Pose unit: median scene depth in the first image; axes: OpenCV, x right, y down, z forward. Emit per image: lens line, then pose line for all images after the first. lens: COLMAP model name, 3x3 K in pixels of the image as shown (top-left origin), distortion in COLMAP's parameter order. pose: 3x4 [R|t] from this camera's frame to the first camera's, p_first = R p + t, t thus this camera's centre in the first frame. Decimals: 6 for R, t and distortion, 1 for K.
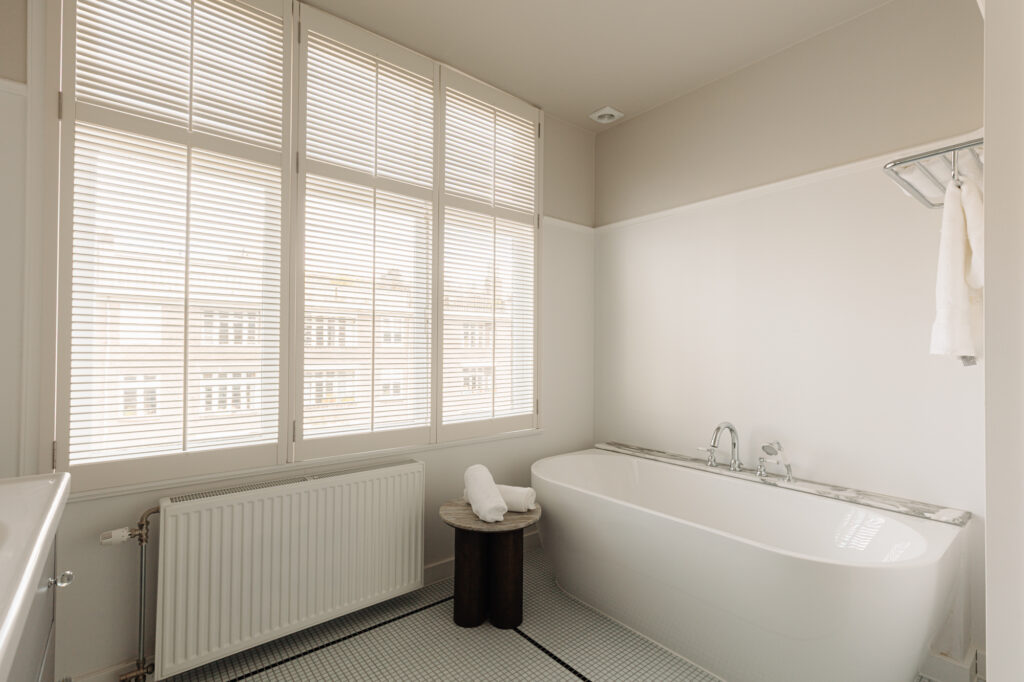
lens RADIAL K [[466.3, 0, 515.4], [0, 466.3, 340.9], [0, 0, 1]] dist [-0.010025, 0.000061]
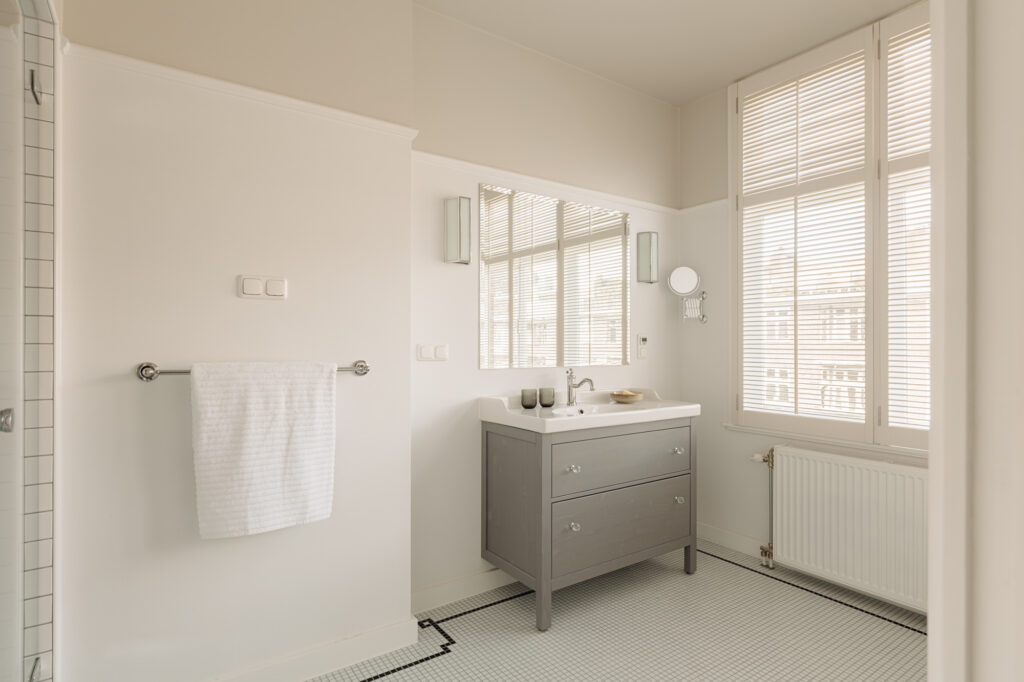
lens RADIAL K [[537.0, 0, 514.4], [0, 537.0, 342.2], [0, 0, 1]] dist [-0.000784, -0.000115]
pose [[-0.099762, -0.005332, -0.994997, 0.893649], [0.012584, 0.999899, -0.006620, 0.018066], [0.994932, -0.013181, -0.099685, 0.279186]]
